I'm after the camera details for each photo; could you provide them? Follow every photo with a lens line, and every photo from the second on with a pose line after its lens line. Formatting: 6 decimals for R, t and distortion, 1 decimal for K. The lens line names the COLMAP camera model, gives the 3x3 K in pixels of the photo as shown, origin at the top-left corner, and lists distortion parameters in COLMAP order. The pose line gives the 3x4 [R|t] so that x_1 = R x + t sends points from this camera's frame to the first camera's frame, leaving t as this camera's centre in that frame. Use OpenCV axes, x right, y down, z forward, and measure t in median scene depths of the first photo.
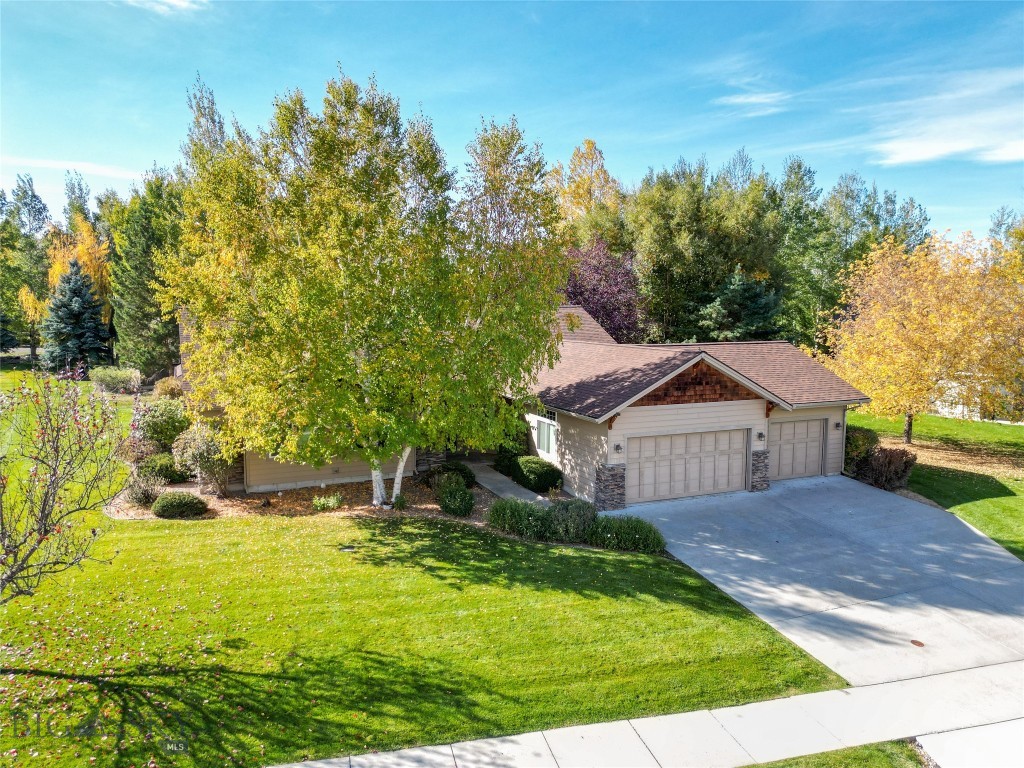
lens RADIAL K [[731.6, 0, 512.0], [0, 731.6, 384.0], [0, 0, 1]] dist [0.032168, -0.002972]
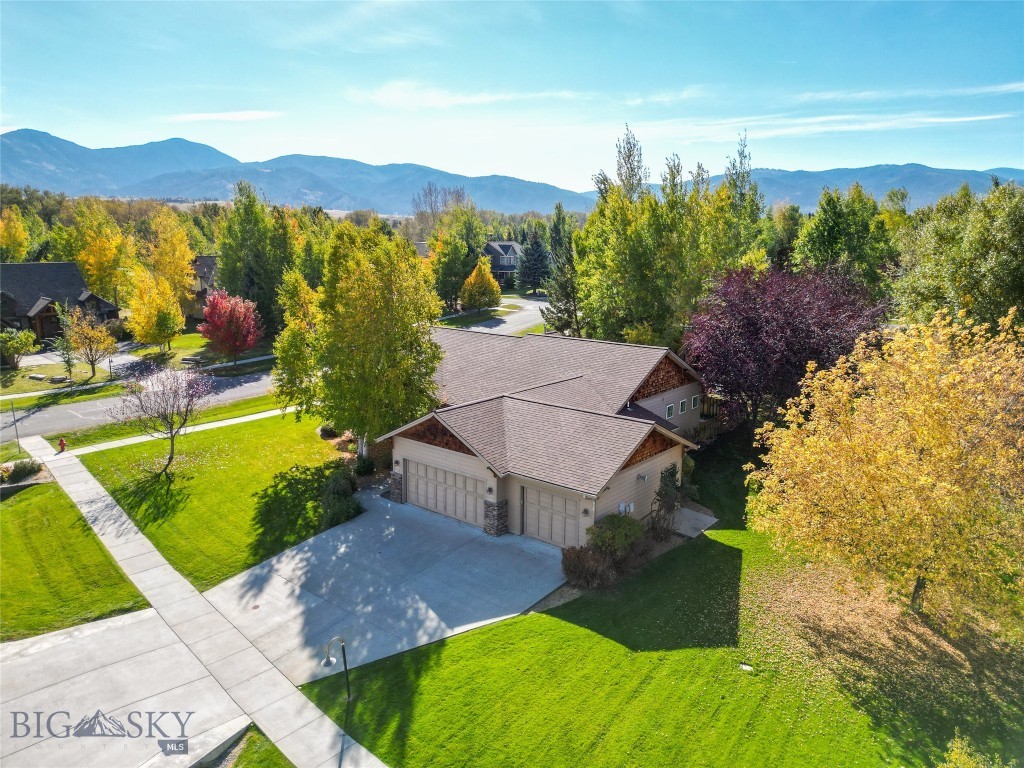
lens RADIAL K [[744.4, 0, 512.0], [0, 744.4, 384.0], [0, 0, 1]] dist [0.005895, -0.006276]
pose [[0.419734, 0.177730, -0.890076, 1.738481], [-0.094661, 0.983865, 0.151819, -0.354998], [0.902697, 0.020532, 0.429786, 0.639093]]
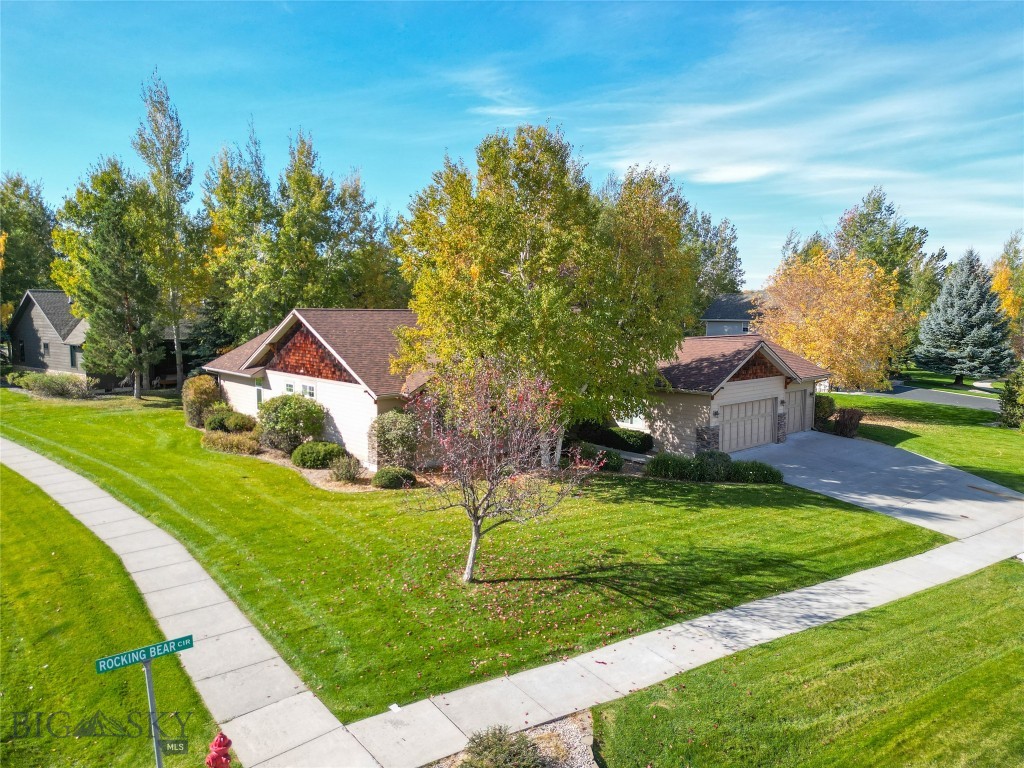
lens RADIAL K [[728.3, 0, 512.0], [0, 728.3, 384.0], [0, 0, 1]] dist [0.016726, -0.000310]
pose [[0.950309, -0.030734, 0.309787, -0.705735], [0.030240, 0.999522, 0.006395, 0.014888], [-0.309835, 0.003290, 0.950785, -0.179006]]
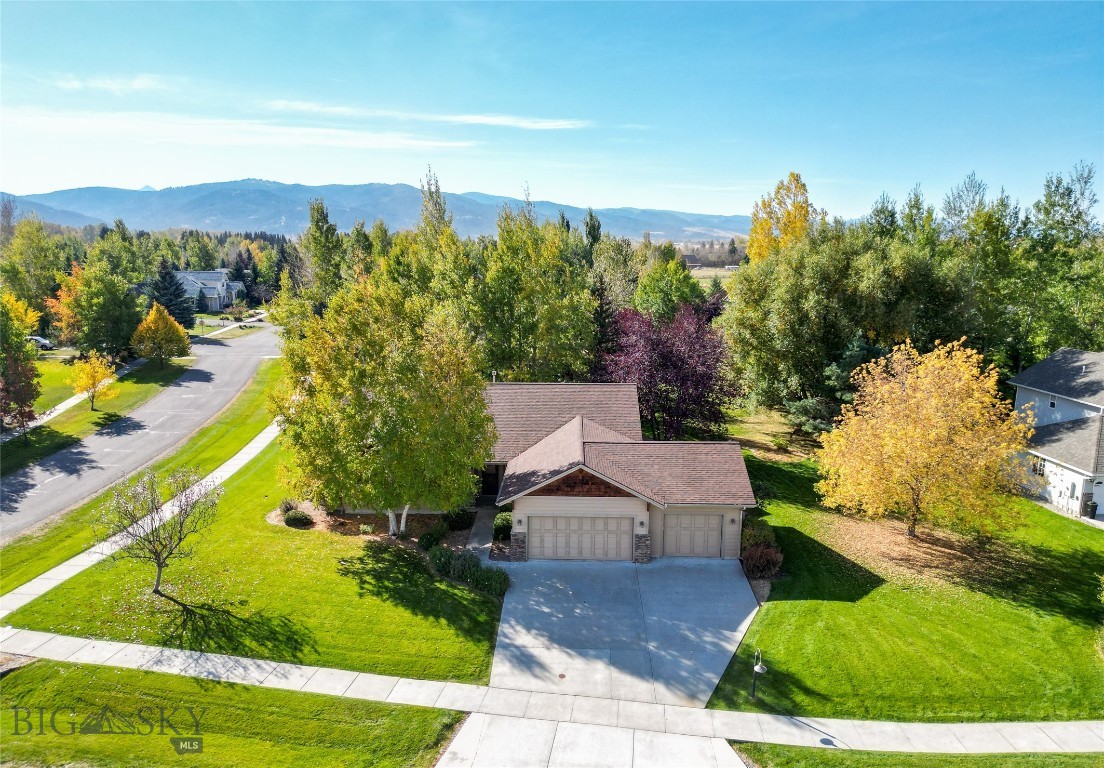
lens RADIAL K [[825.9, 0, 552.0], [0, 825.9, 384.0], [0, 0, 1]] dist [0.052447, -0.084481]
pose [[0.905602, 0.074477, -0.417539, 1.007251], [-0.052350, 0.996562, 0.064215, -0.345850], [0.420886, -0.036295, 0.906387, -0.561255]]
